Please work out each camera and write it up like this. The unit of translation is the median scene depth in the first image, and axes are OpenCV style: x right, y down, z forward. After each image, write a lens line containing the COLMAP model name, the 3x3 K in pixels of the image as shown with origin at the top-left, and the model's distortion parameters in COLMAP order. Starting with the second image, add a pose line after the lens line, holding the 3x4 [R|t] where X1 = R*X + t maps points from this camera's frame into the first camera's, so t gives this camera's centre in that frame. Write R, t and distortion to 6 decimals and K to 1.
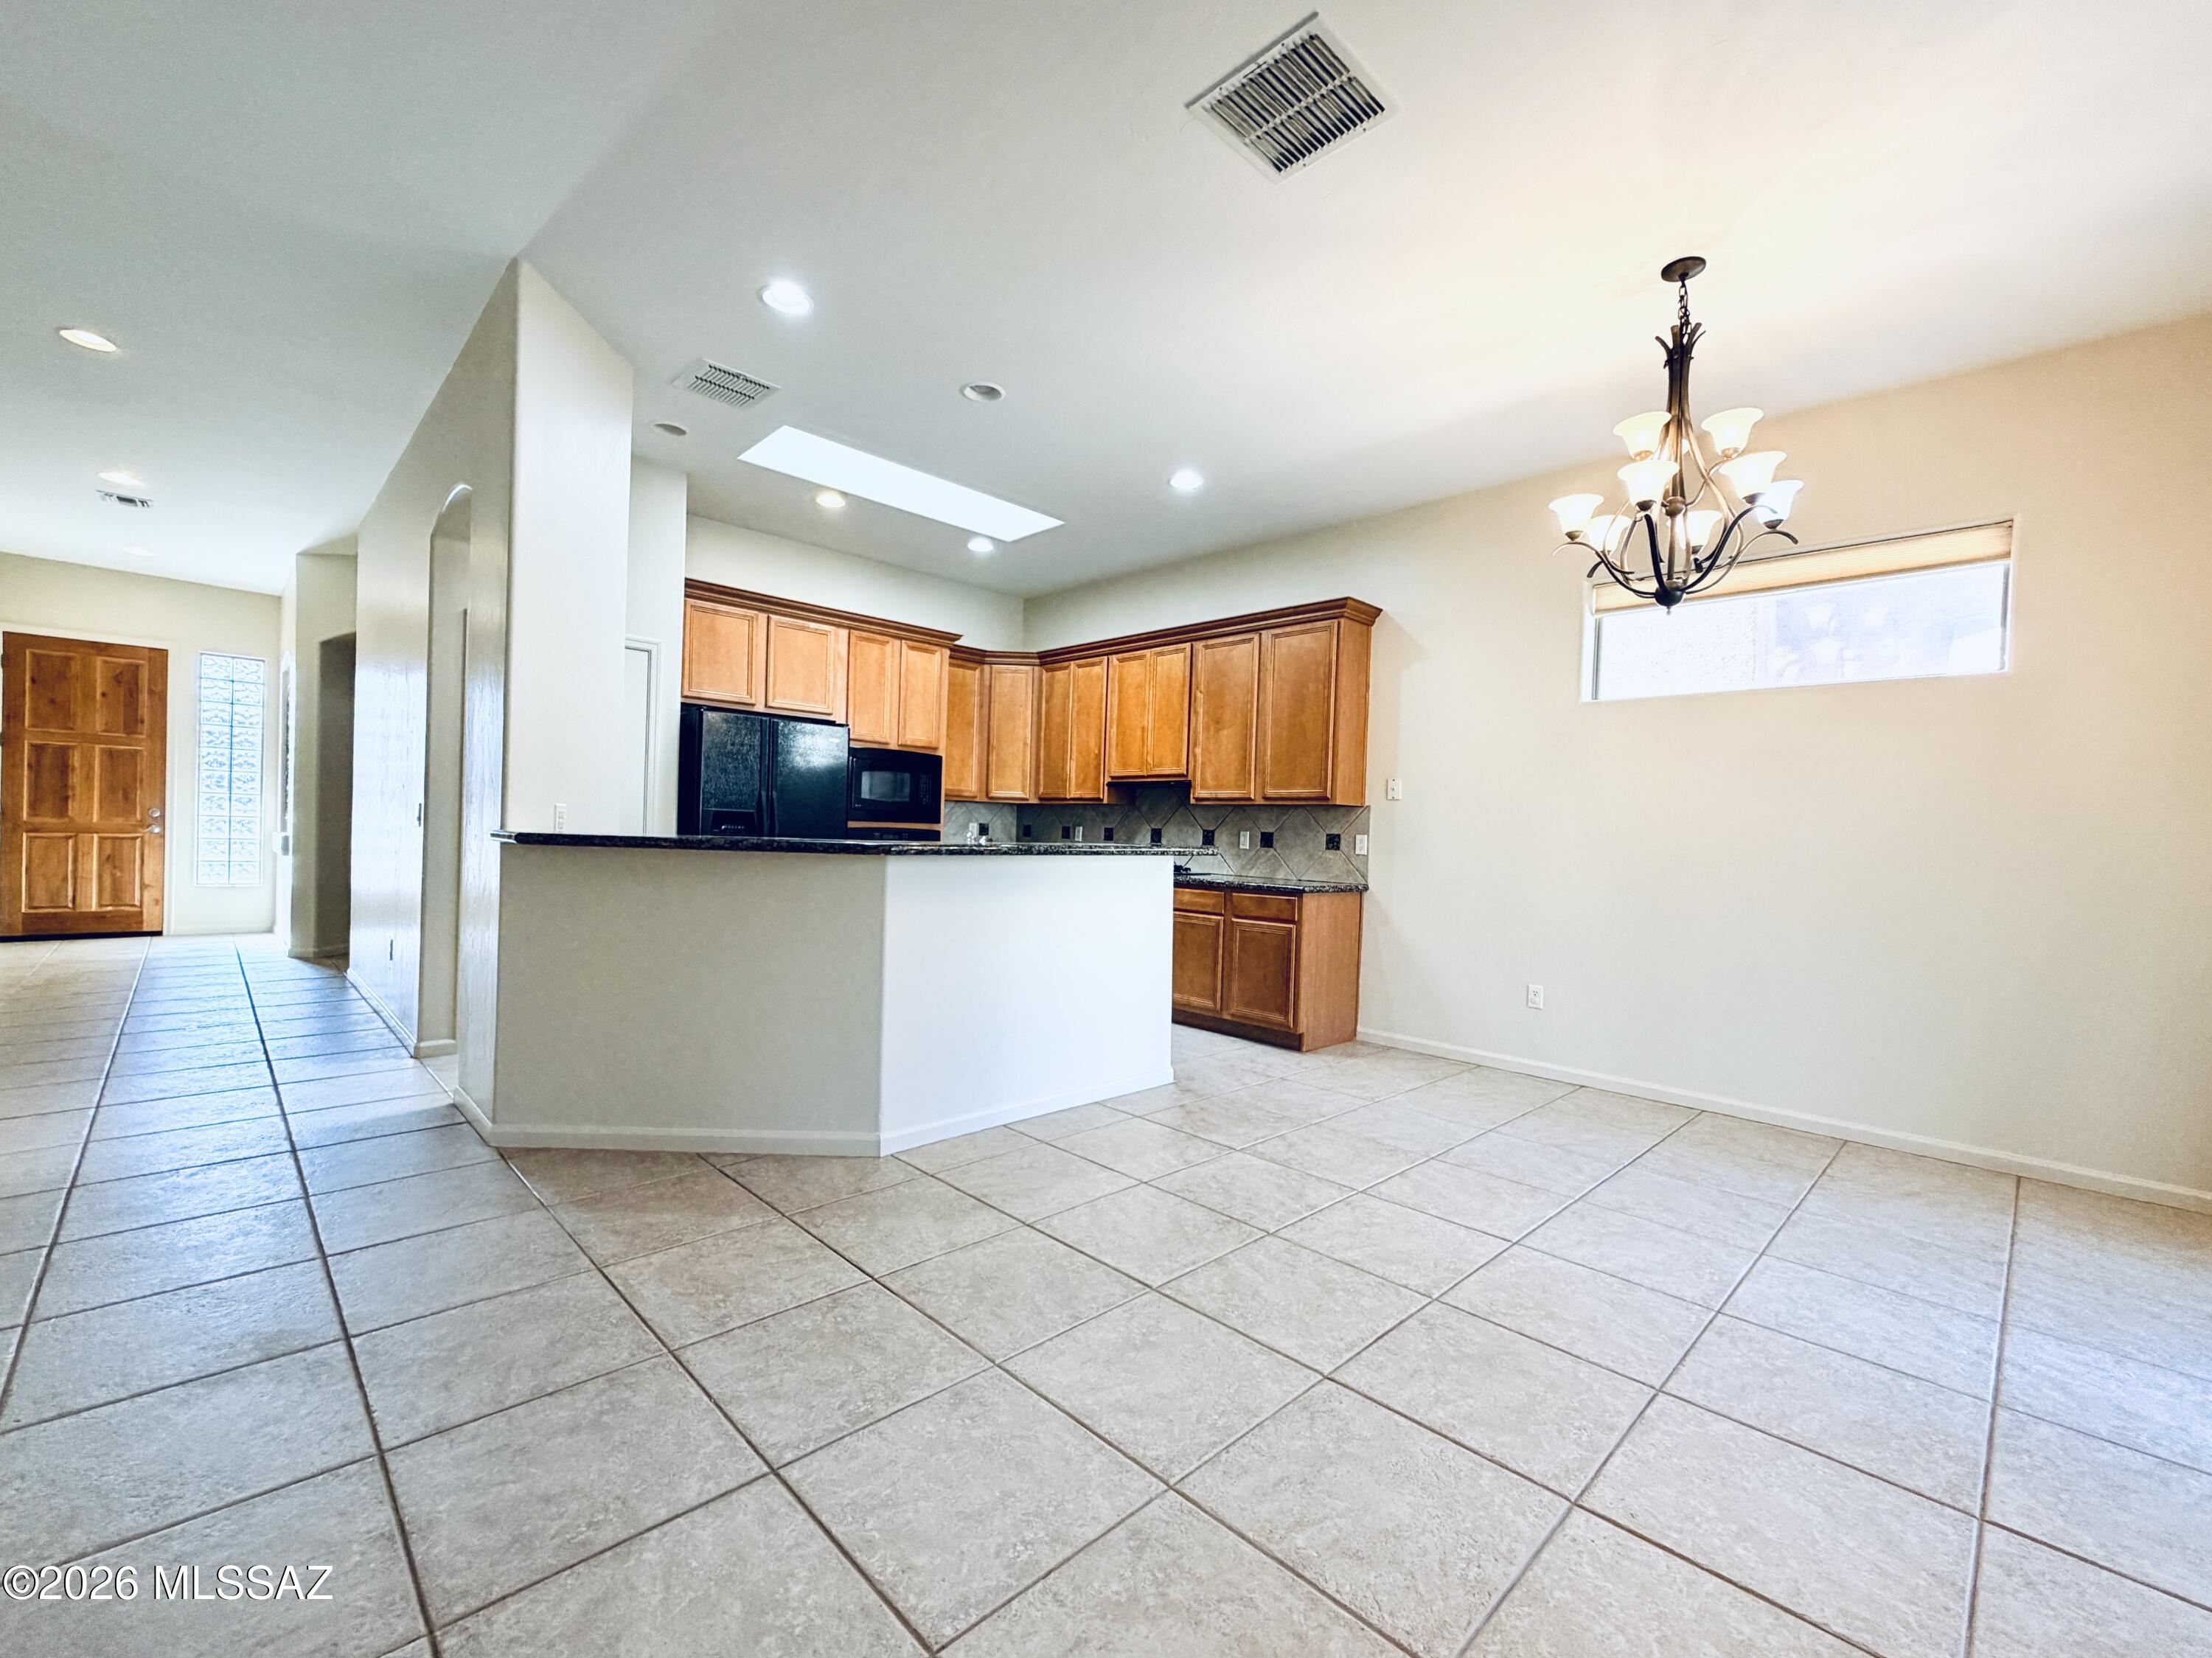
lens RADIAL K [[920.2, 0, 1112.7], [0, 920.2, 846.5], [0, 0, 1]] dist [-0.004071, 0.000588]
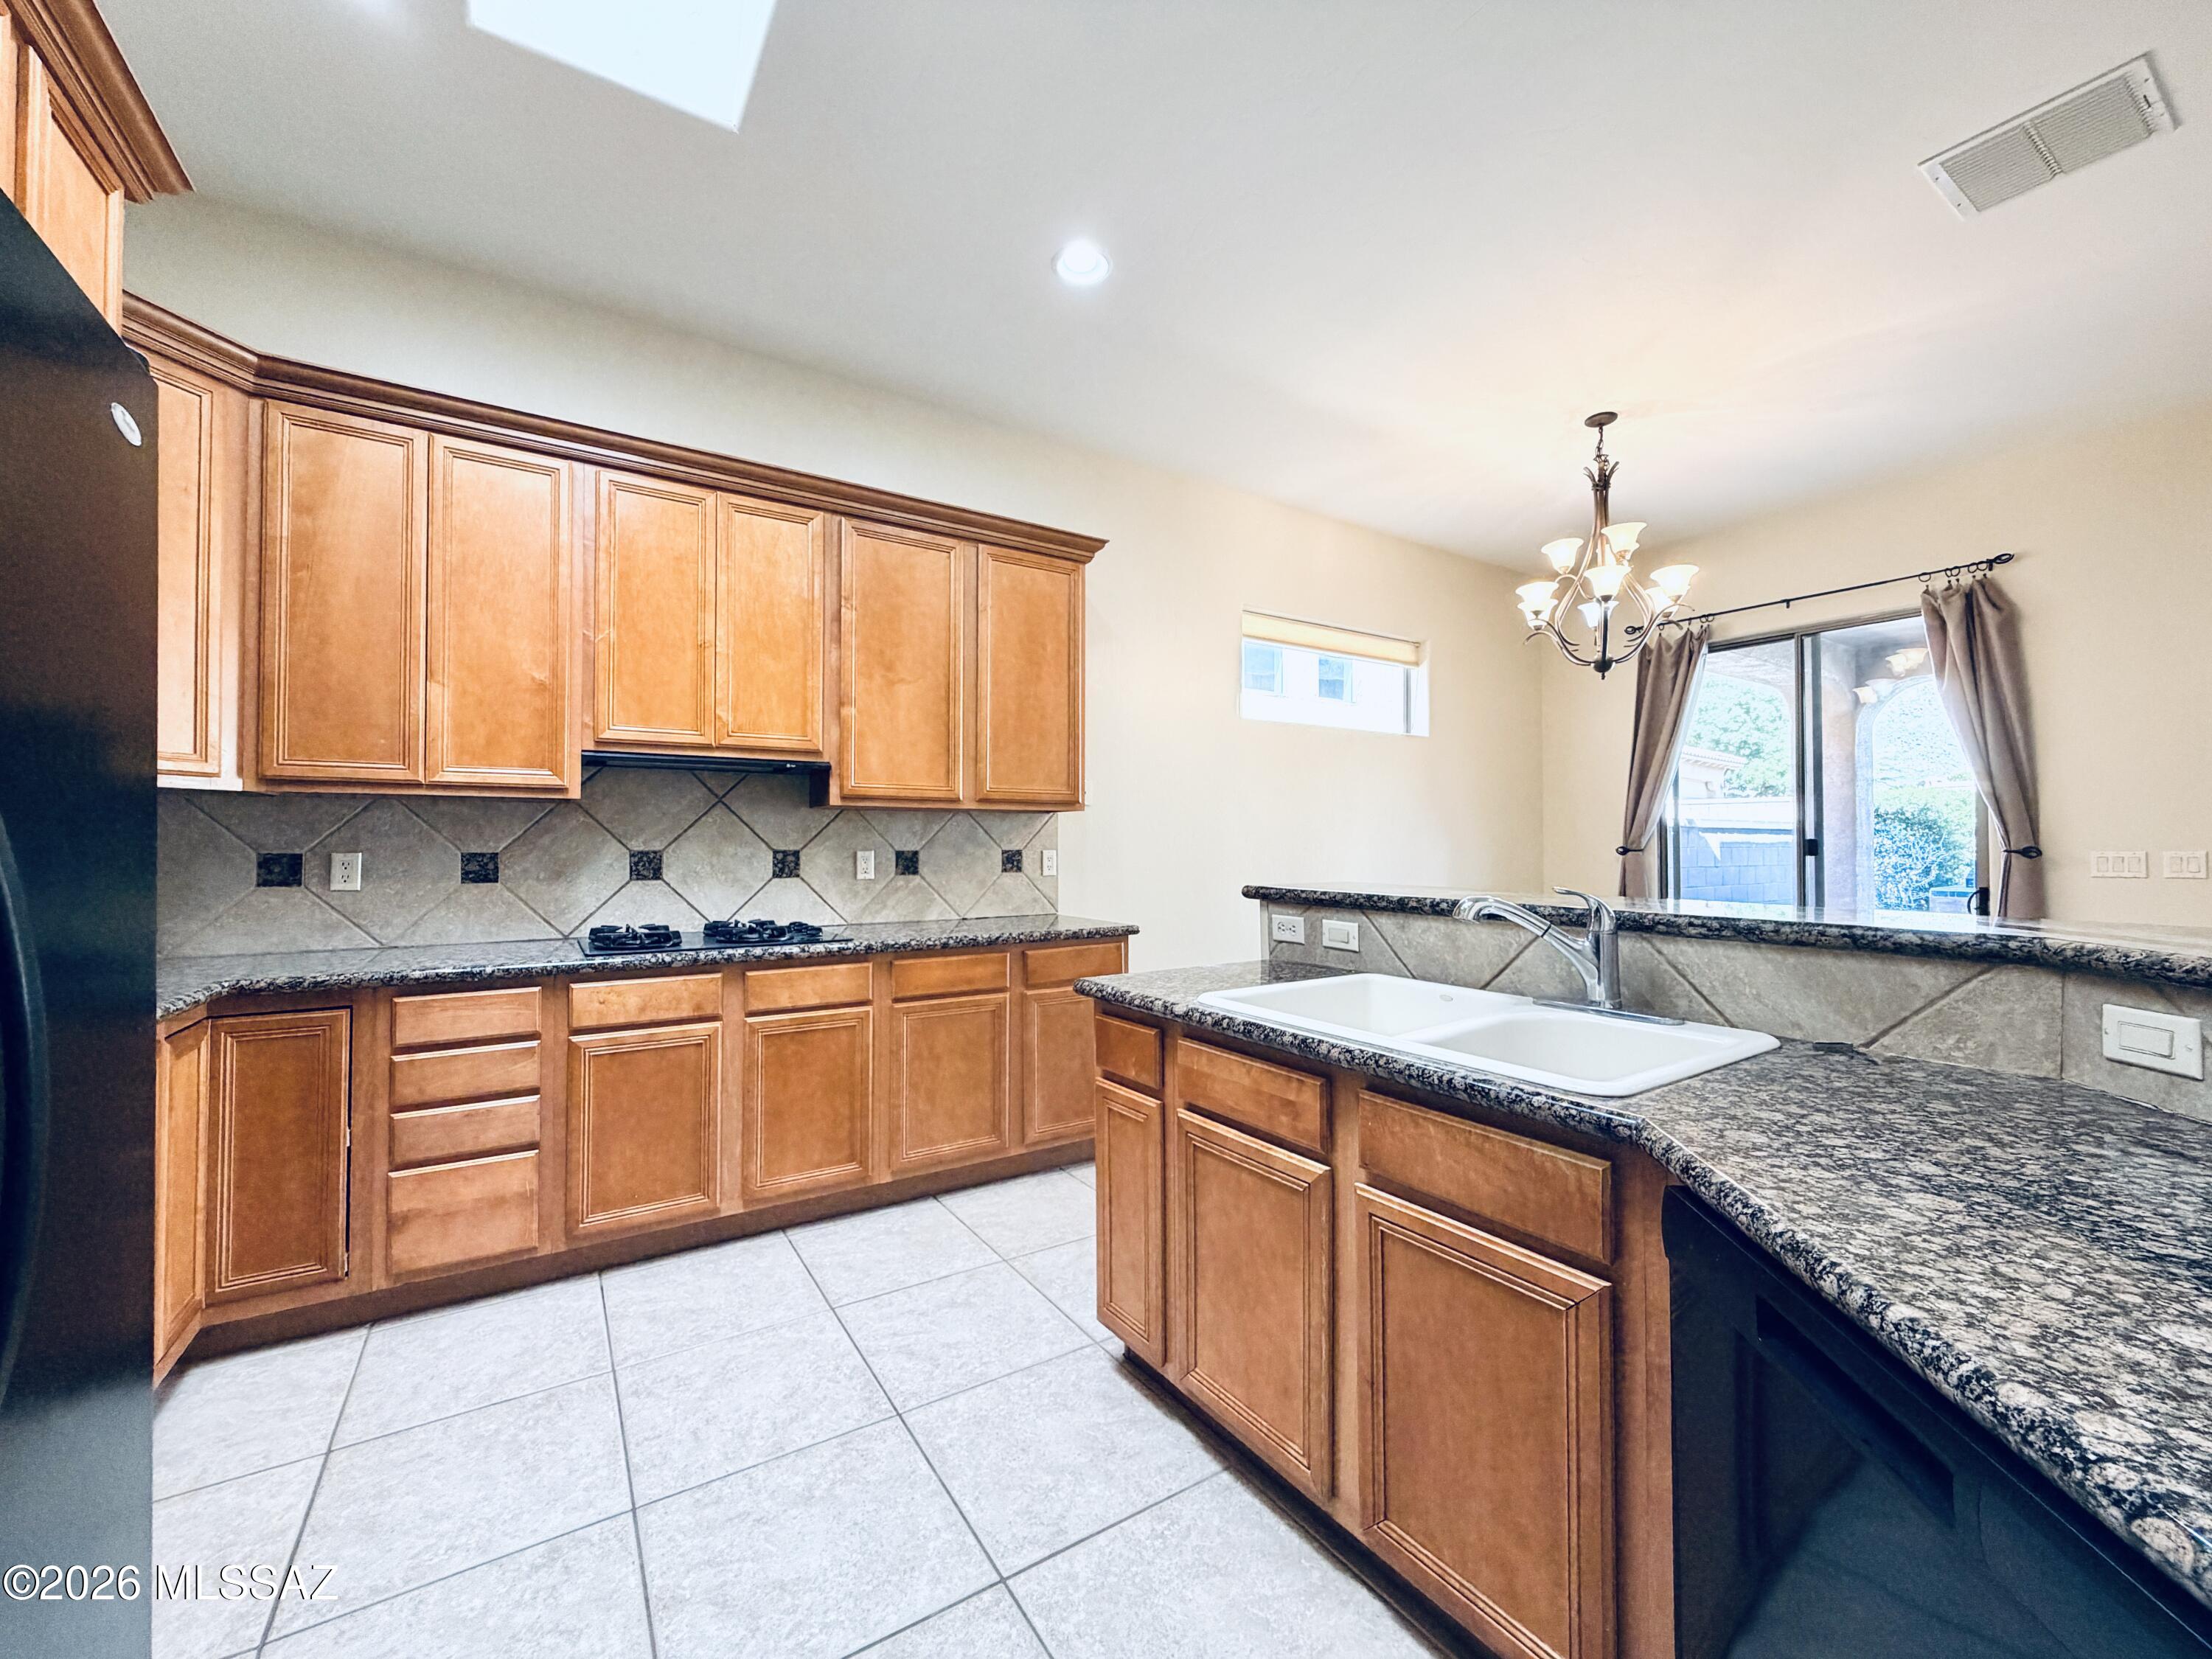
lens RADIAL K [[886.5, 0, 1104.6], [0, 886.5, 825.0], [0, 0, 1]] dist [0.000566, -0.000225]
pose [[0.209844, -0.015027, 0.977619, -0.462624], [0.020191, 0.999735, 0.011033, -0.042574], [-0.977526, 0.017424, 0.210091, 0.835922]]
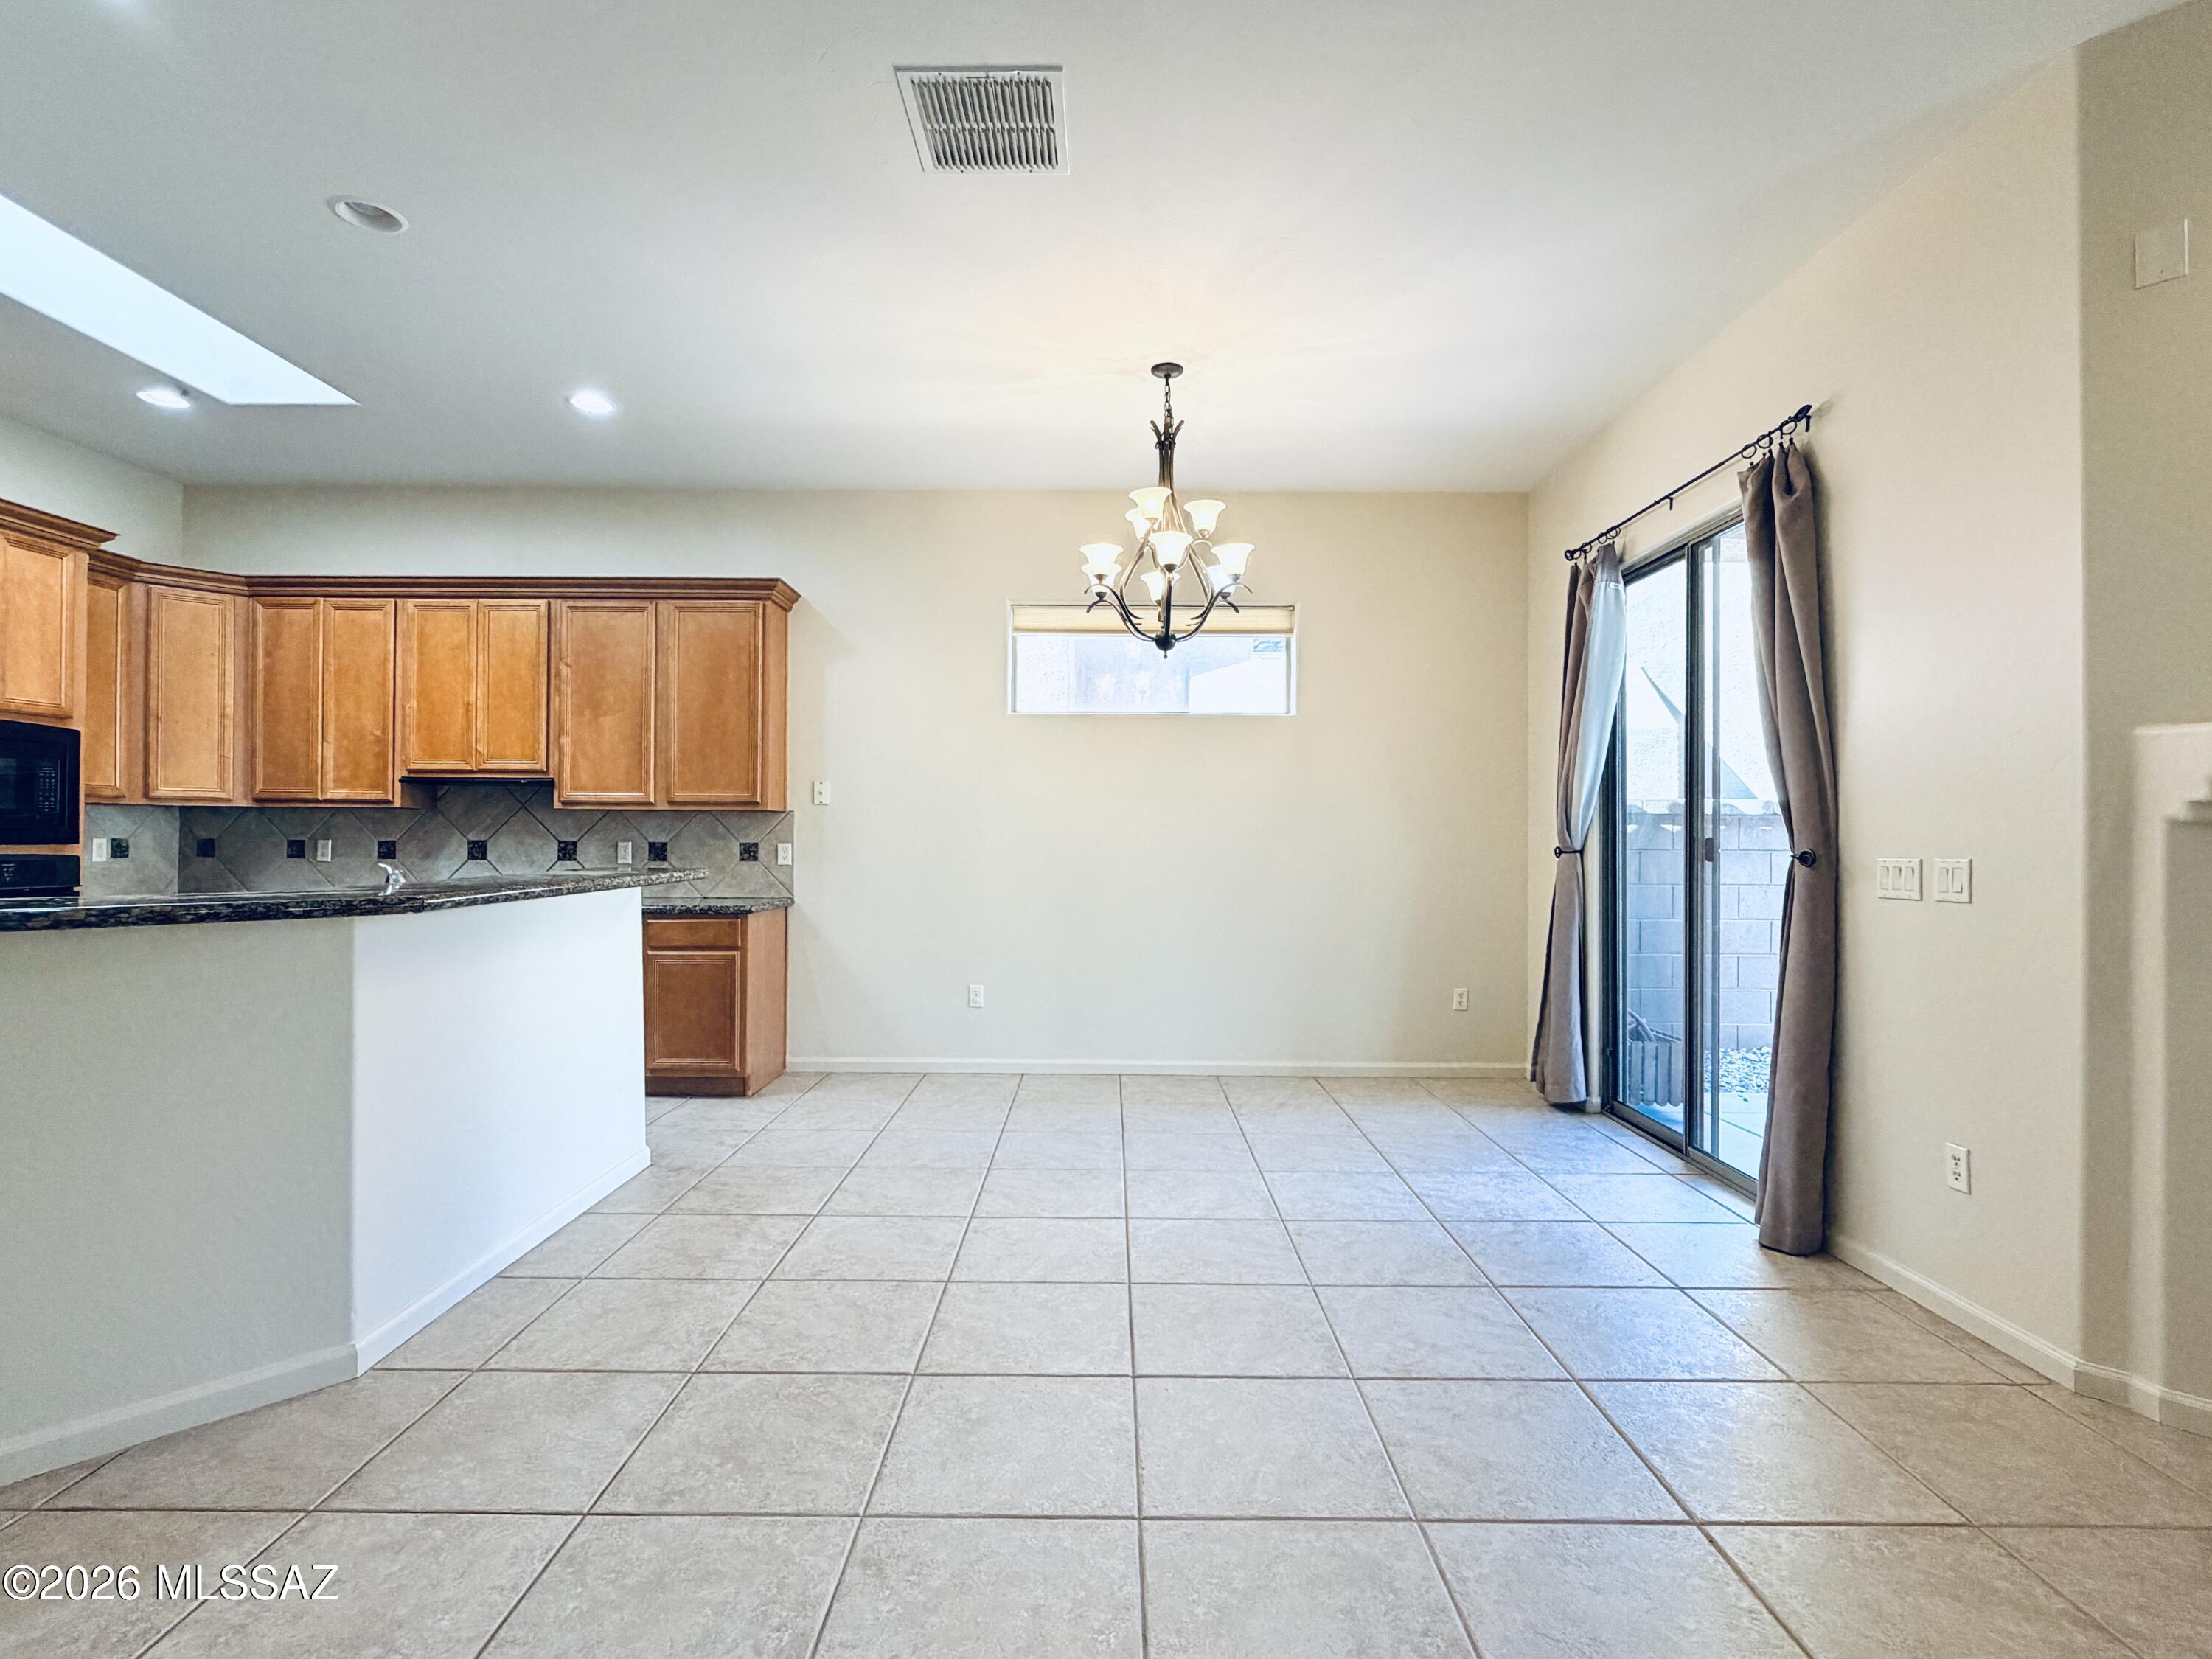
lens RADIAL K [[1049.3, 0, 1097.7], [0, 1049.3, 831.4], [0, 0, 1]] dist [-0.004814, 0.001710]
pose [[0.707448, -0.025023, 0.706322, -0.246761], [0.027442, 0.999592, 0.007928, -0.024985], [-0.706233, 0.013775, 0.707846, 0.062582]]
